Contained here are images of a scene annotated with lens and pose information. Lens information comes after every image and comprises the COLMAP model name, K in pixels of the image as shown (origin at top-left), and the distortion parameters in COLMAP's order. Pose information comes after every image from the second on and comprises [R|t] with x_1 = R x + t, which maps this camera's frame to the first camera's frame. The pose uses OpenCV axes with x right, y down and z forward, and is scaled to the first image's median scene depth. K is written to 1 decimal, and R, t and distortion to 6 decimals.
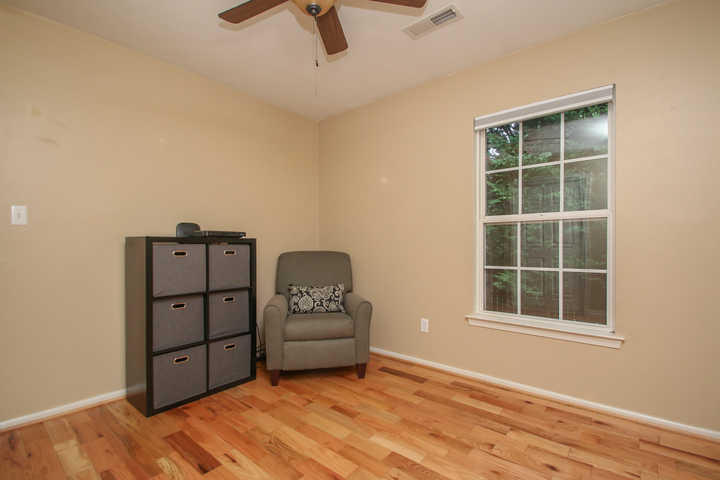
lens RADIAL K [[333.1, 0, 362.1], [0, 333.1, 240.9], [0, 0, 1]] dist [-0.009267, -0.003313]
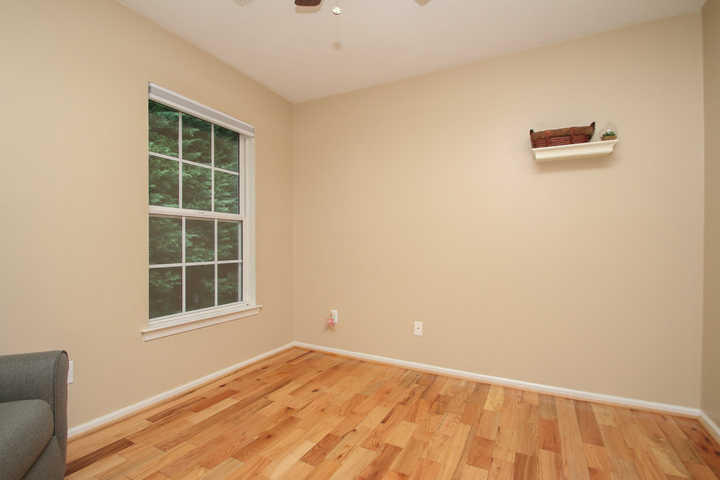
lens RADIAL K [[333.1, 0, 360.2], [0, 333.1, 244.8], [0, 0, 1]] dist [-0.009267, -0.003313]
pose [[-0.210231, 0.000670, 0.977651, -0.645033], [-0.008611, 0.999960, -0.002537, 0.025653], [-0.977614, -0.008952, -0.210217, 0.785037]]
